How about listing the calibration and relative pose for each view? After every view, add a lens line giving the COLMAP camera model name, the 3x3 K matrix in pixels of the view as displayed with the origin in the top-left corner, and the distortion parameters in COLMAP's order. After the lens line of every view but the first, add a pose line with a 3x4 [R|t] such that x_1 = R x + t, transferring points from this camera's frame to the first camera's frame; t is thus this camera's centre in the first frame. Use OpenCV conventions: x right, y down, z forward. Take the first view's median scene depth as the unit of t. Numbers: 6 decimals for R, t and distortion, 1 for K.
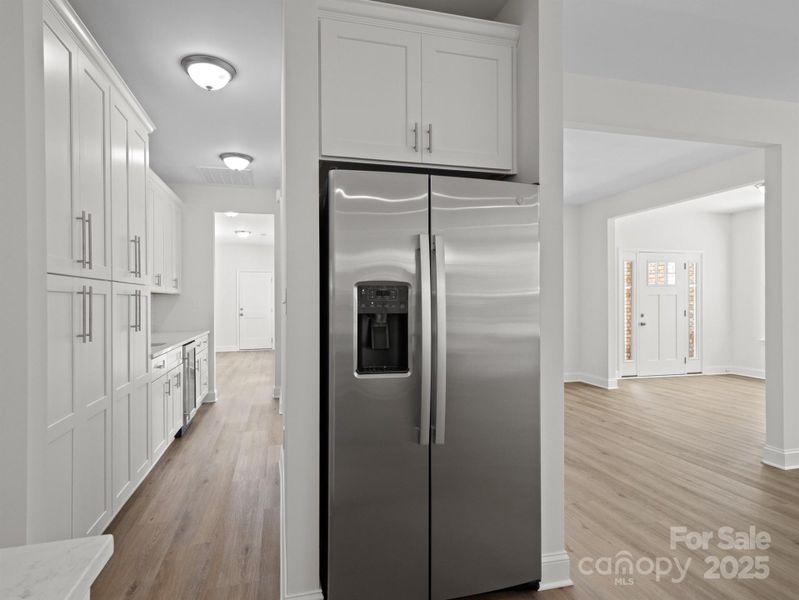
lens RADIAL K [[448.4, 0, 398.3], [0, 448.4, 296.4], [0, 0, 1]] dist [0.034693, 0.000075]
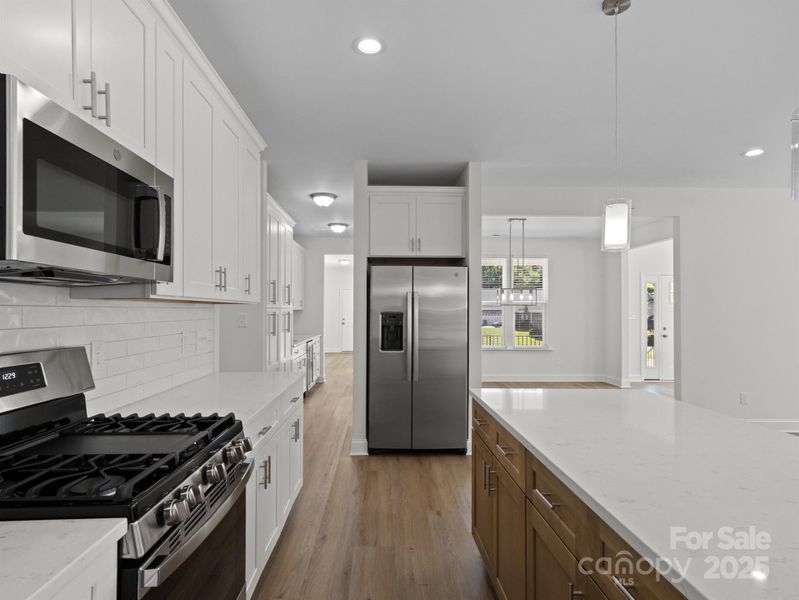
lens RADIAL K [[435.7, 0, 399.5], [0, 435.7, 300.0], [0, 0, 1]] dist [0.016659, -0.000021]
pose [[0.977249, 0.000426, -0.212096, 0.263957], [-0.003659, 0.999883, -0.014849, -0.032878], [0.212064, 0.015287, 0.977136, -0.663728]]
